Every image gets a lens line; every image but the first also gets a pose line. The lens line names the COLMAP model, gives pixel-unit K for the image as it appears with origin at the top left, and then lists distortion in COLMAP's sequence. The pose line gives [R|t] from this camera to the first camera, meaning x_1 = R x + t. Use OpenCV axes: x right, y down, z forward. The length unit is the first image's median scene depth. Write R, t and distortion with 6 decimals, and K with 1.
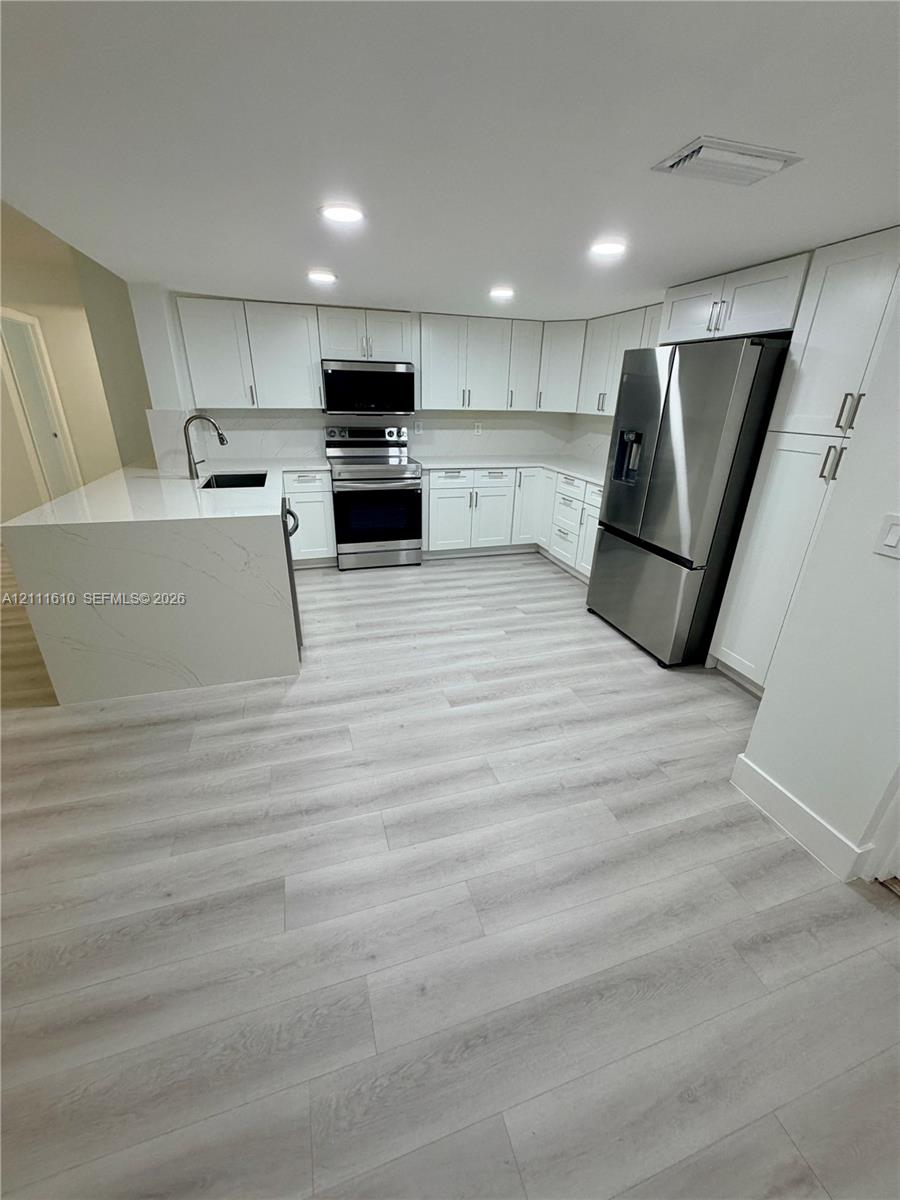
lens RADIAL K [[478.6, 0, 451.7], [0, 478.6, 595.3], [0, 0, 1]] dist [-0.000660, -0.000106]
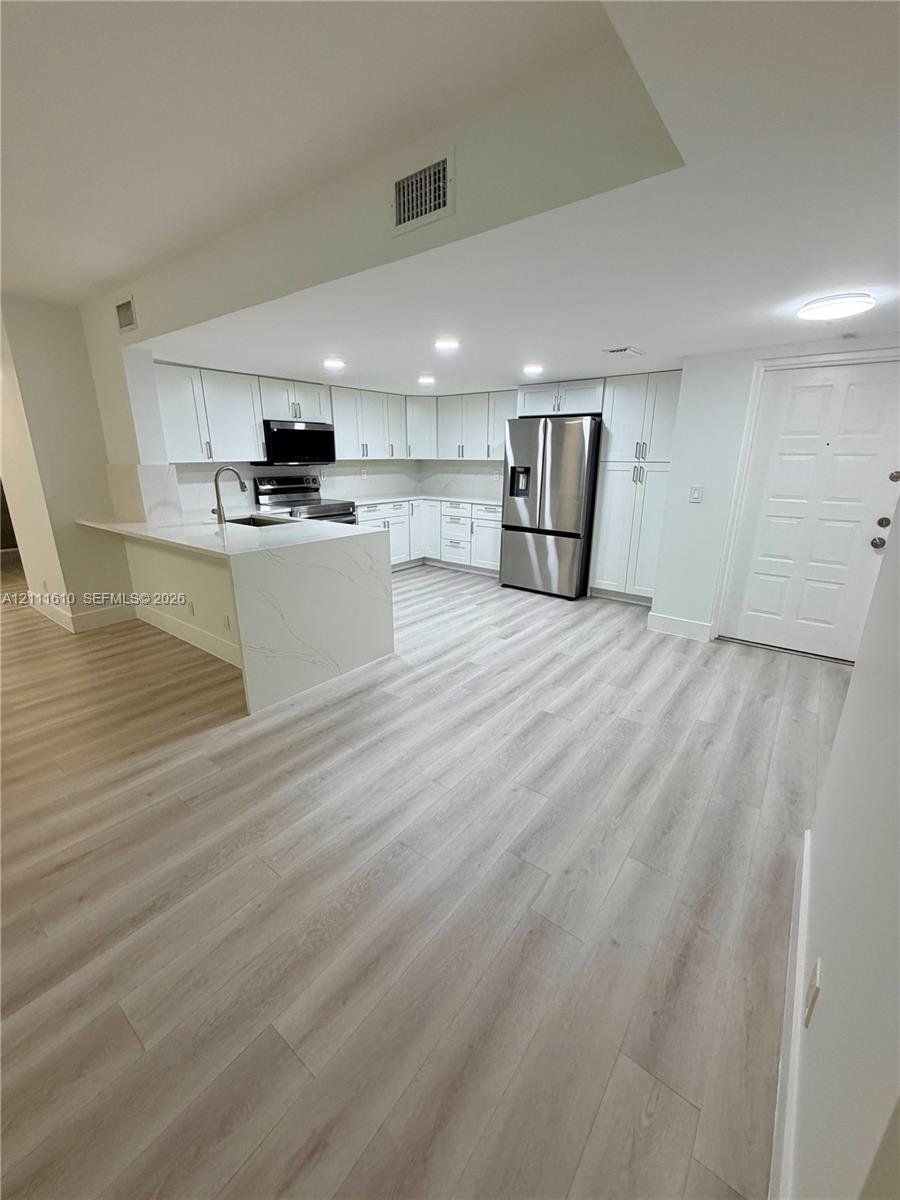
lens RADIAL K [[478.6, 0, 451.7], [0, 478.6, 595.3], [0, 0, 1]] dist [-0.000660, -0.000106]
pose [[0.818969, -0.181778, 0.544285, -0.627954], [0.236778, 0.971038, -0.031969, 0.066686], [-0.522710, 0.155057, 0.838291, -0.149504]]
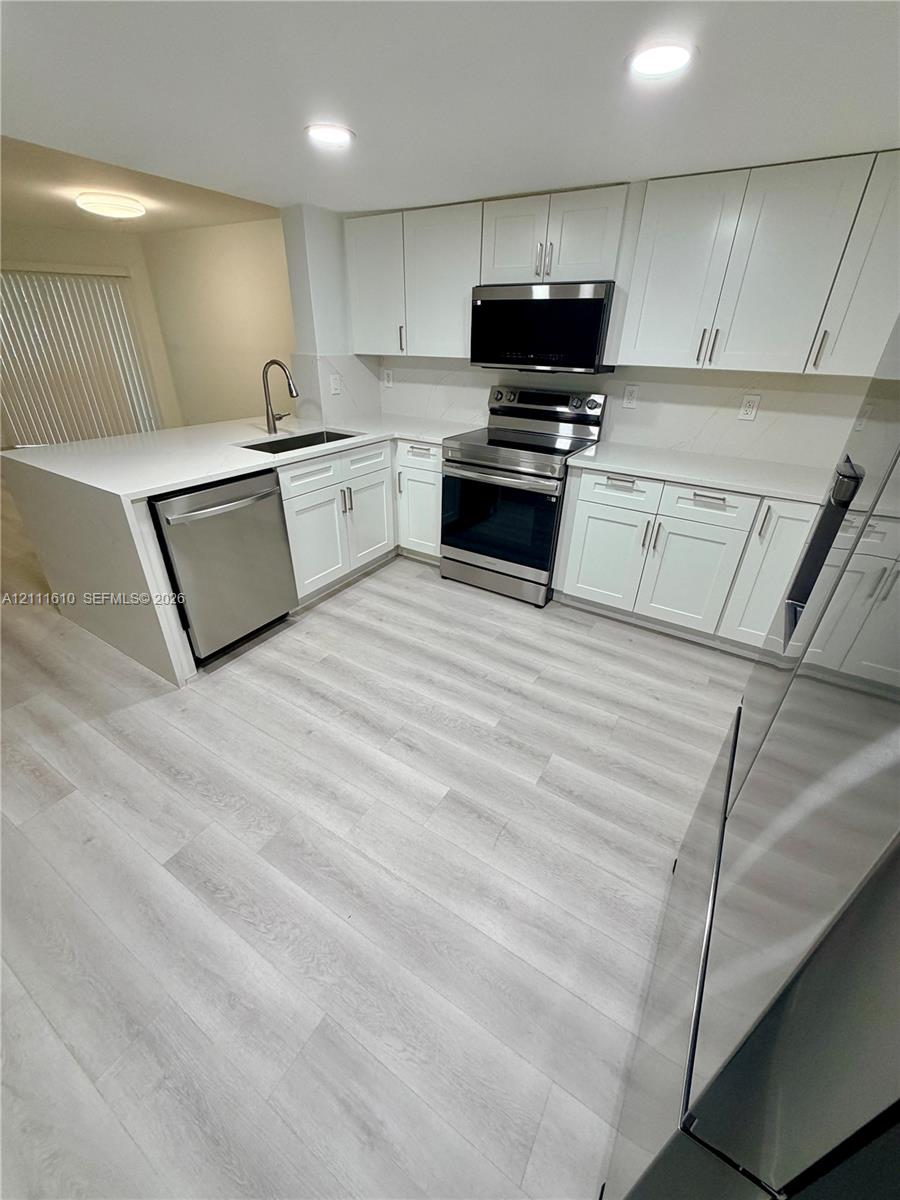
lens RADIAL K [[478.6, 0, 451.7], [0, 478.6, 595.3], [0, 0, 1]] dist [-0.000660, -0.000106]
pose [[0.651154, 0.355793, -0.670381, 0.341289], [-0.302003, 0.931830, 0.201211, -0.206528], [0.696271, 0.071438, 0.714216, 0.521688]]
